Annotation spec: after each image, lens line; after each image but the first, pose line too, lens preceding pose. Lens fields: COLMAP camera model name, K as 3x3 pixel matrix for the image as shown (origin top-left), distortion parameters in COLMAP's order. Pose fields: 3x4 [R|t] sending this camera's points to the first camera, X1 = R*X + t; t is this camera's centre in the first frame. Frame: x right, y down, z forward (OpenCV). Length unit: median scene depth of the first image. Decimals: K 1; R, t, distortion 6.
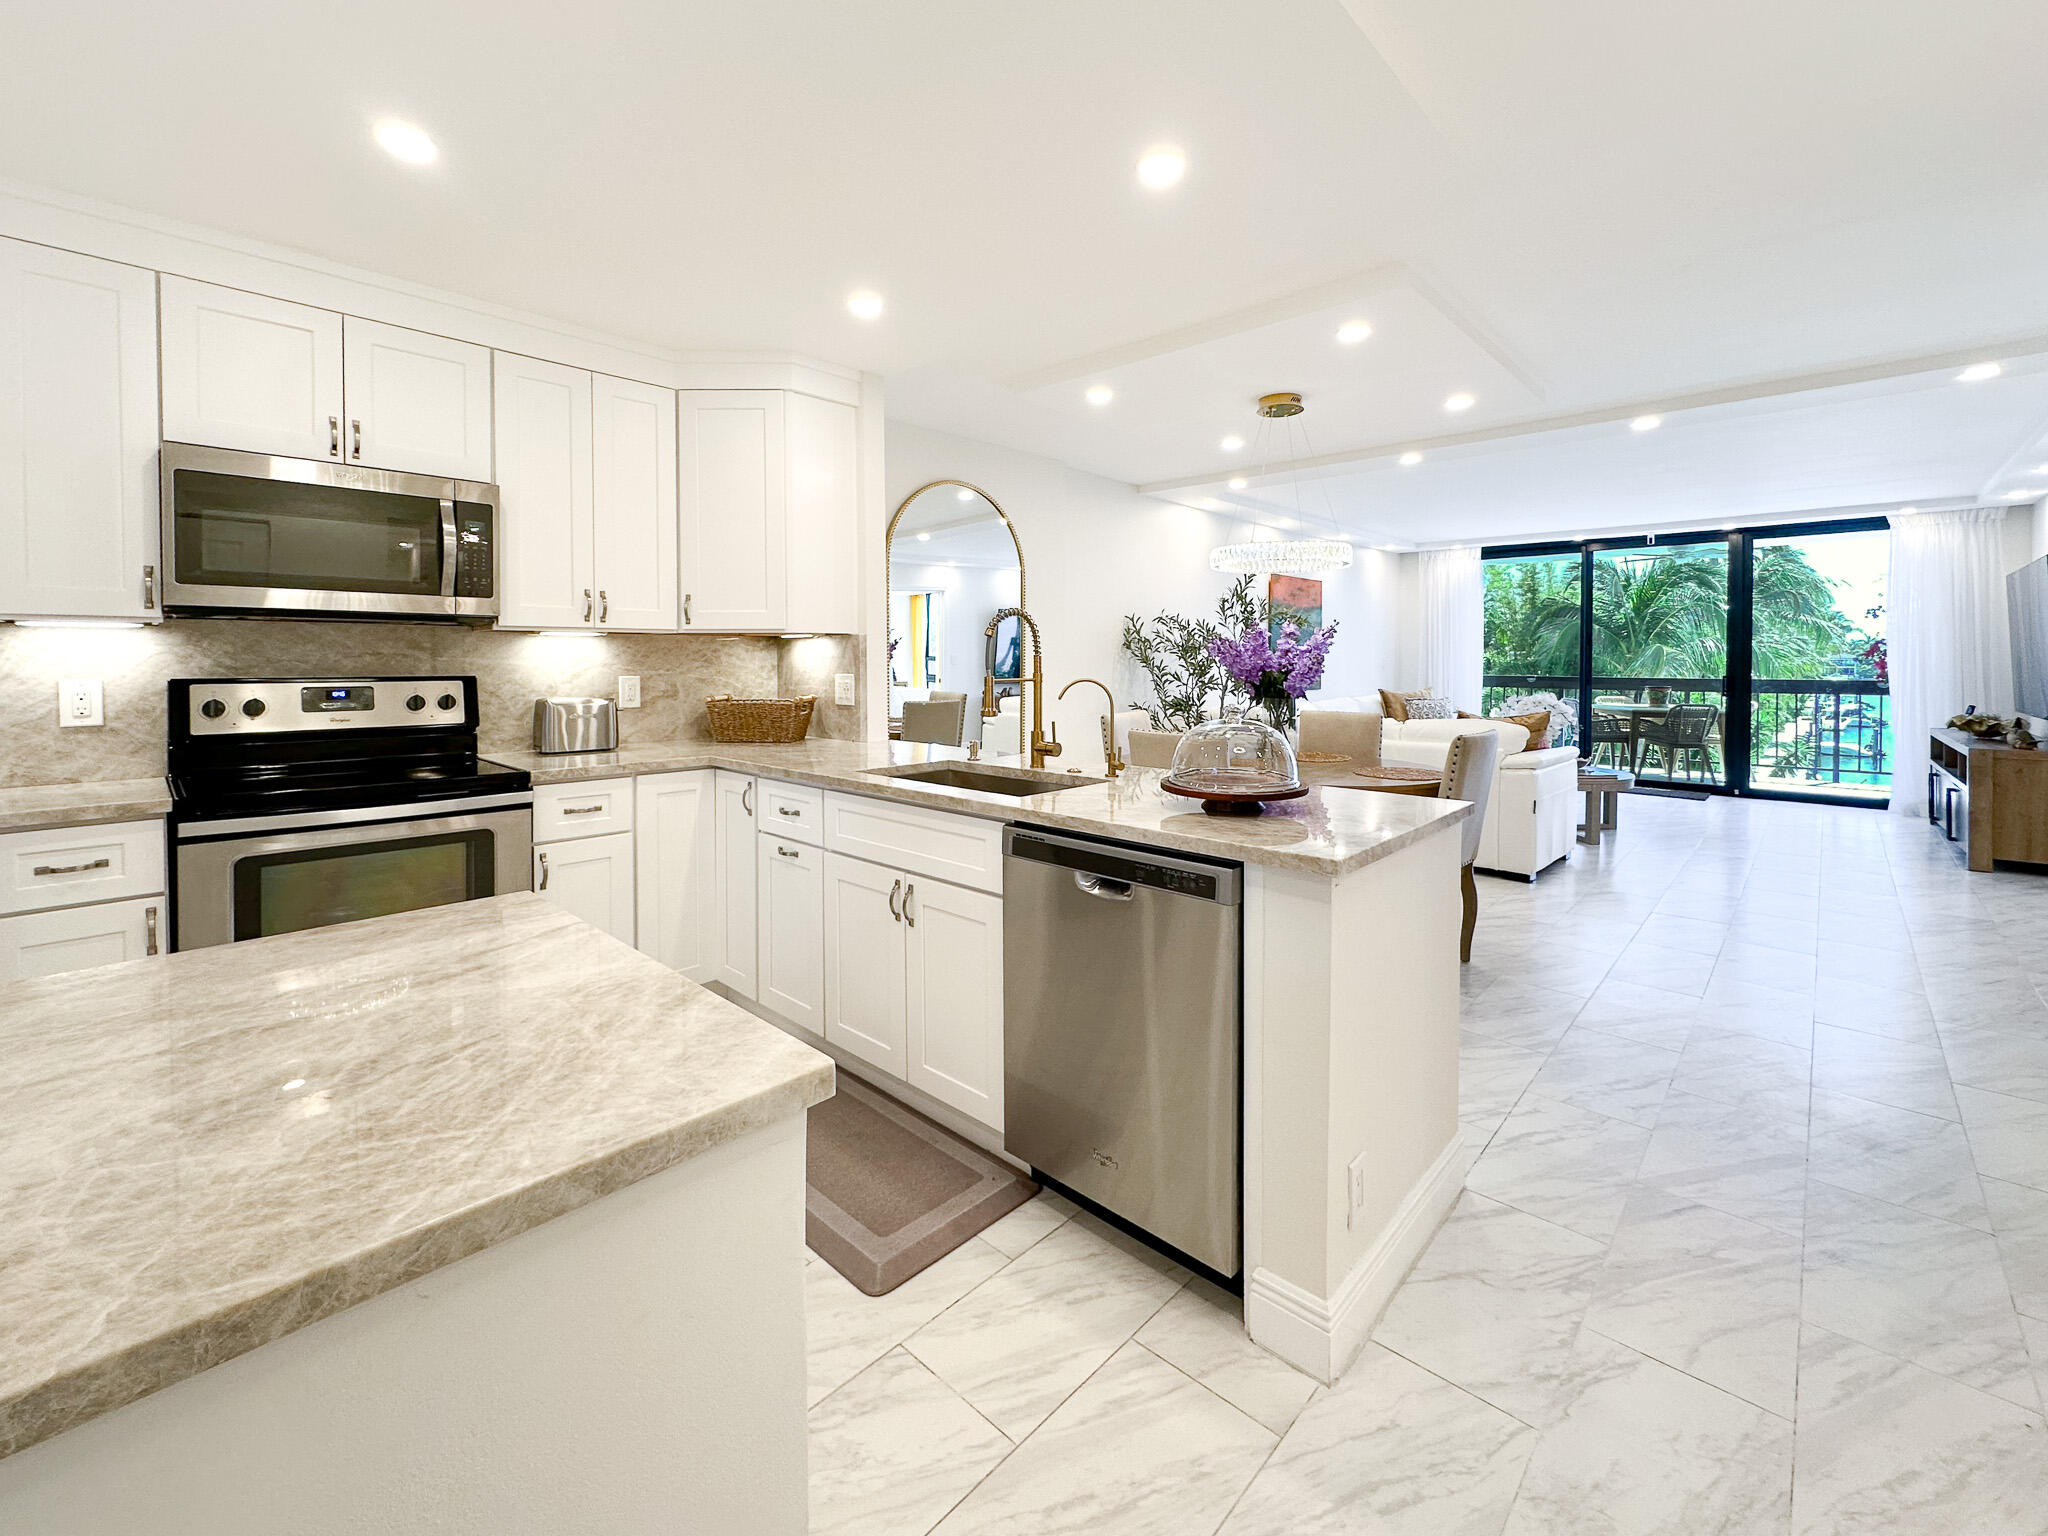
lens RADIAL K [[844.9, 0, 1023.5], [0, 844.9, 673.8], [0, 0, 1]] dist [-0.004561, -0.000333]
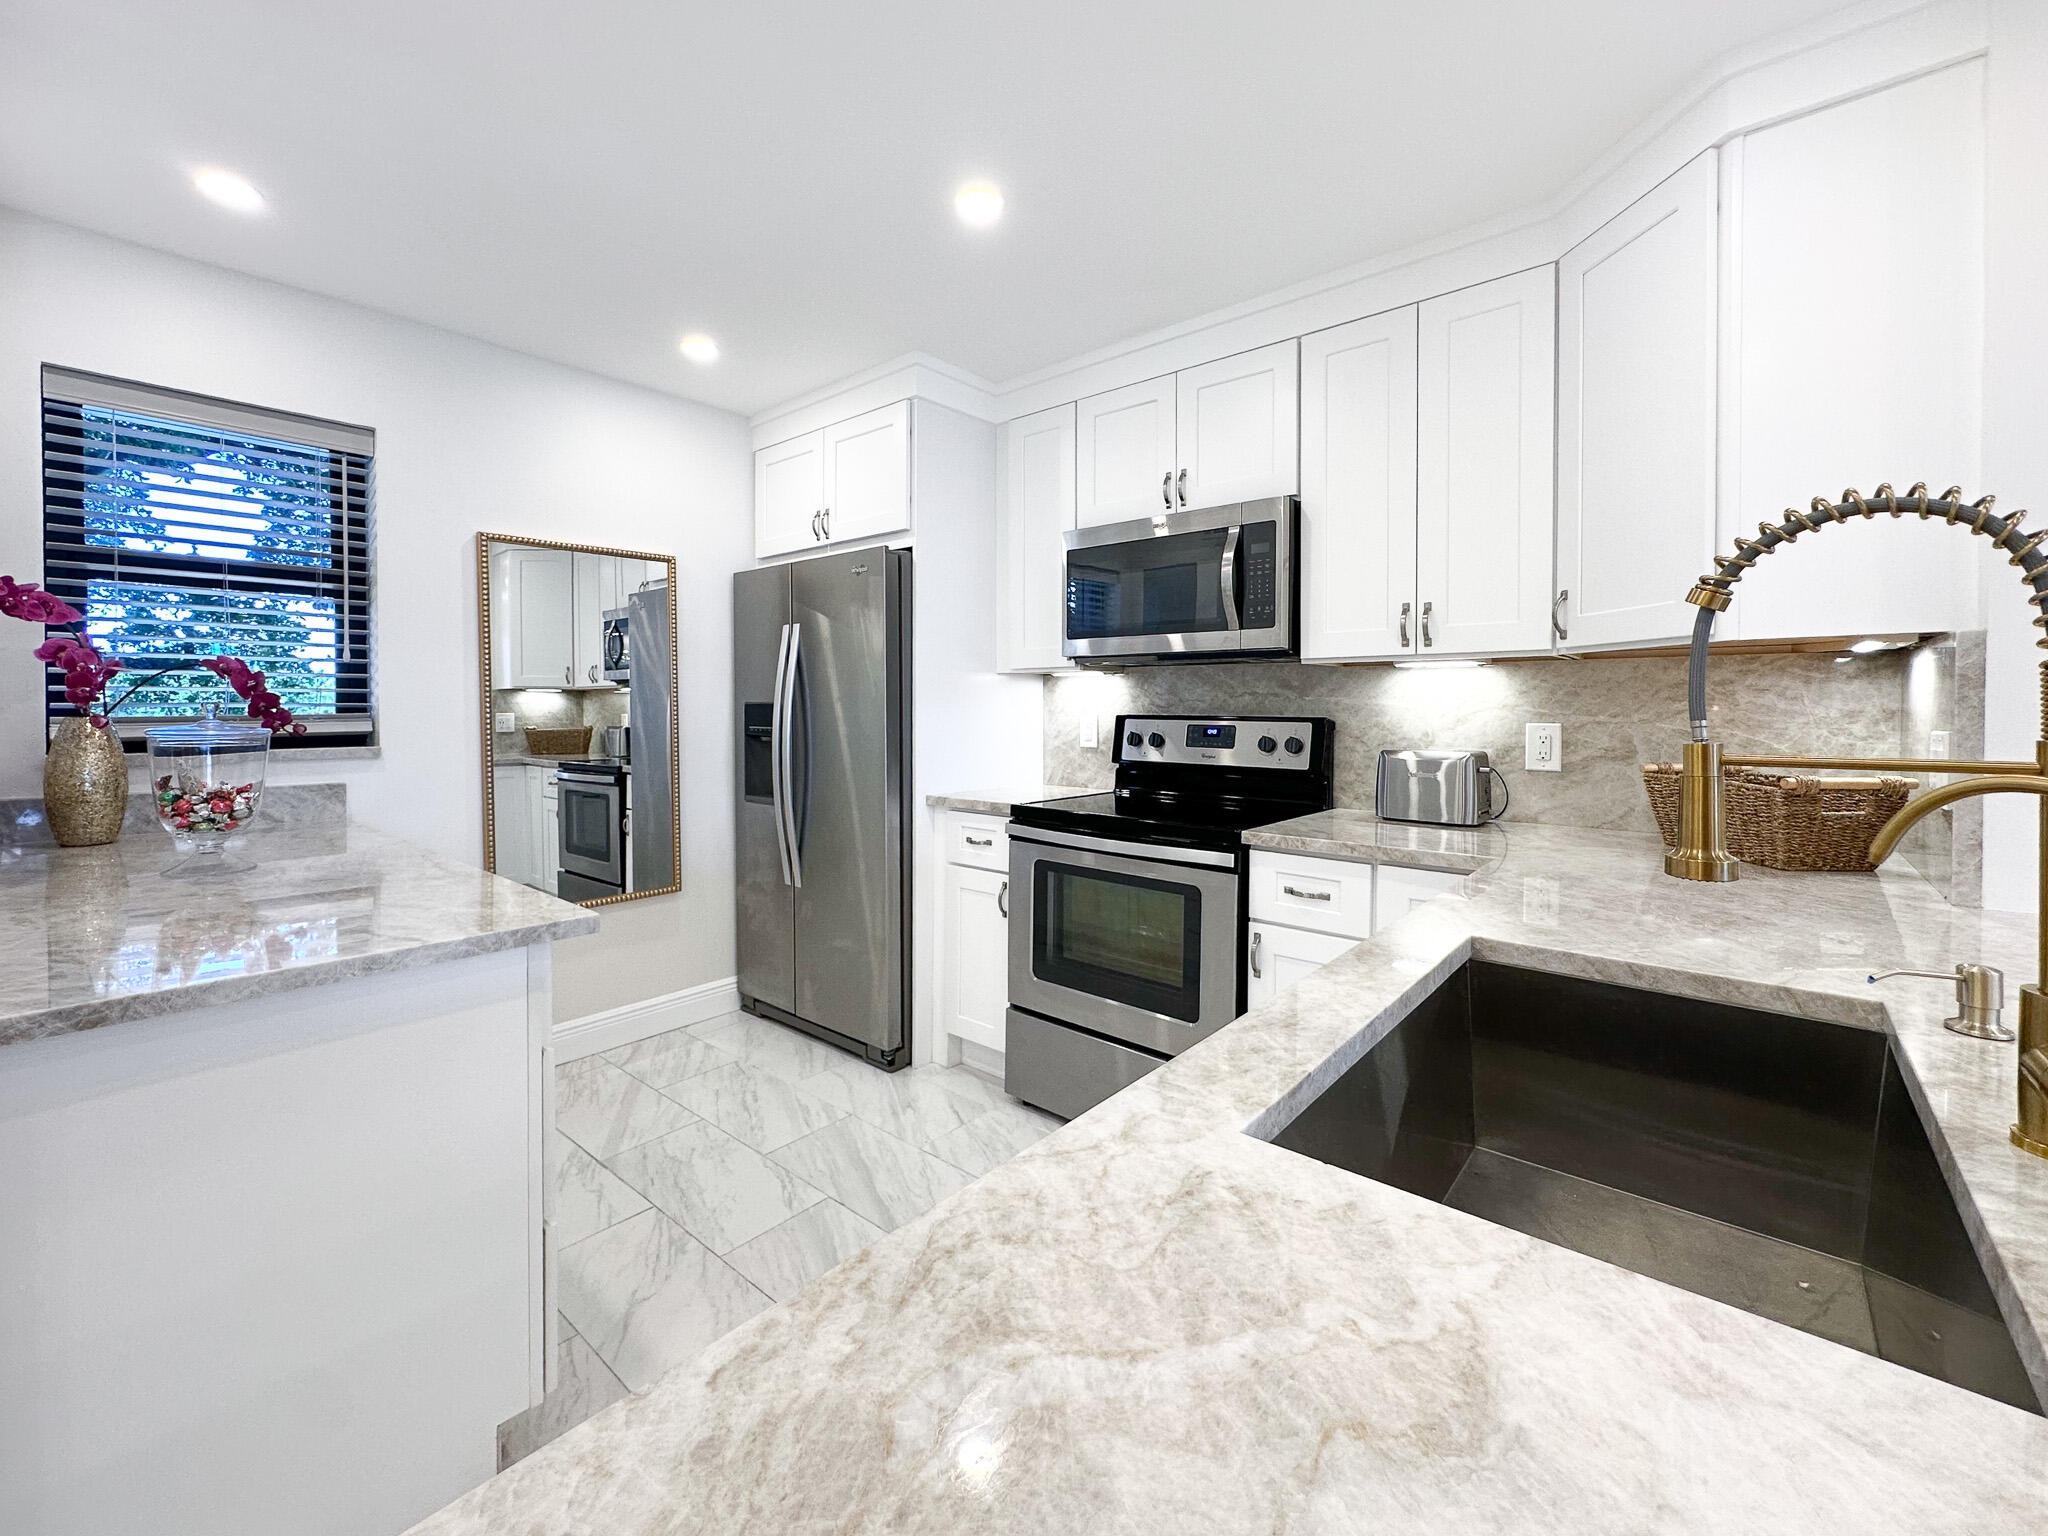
lens RADIAL K [[844.9, 0, 989.6], [0, 844.9, 715.1], [0, 0, 1]] dist [-0.004561, -0.000333]
pose [[0.042145, 0.011672, -0.999043, 0.218797], [-0.022115, 0.999698, 0.010747, -0.001754], [0.998867, 0.021641, 0.042391, 0.653360]]
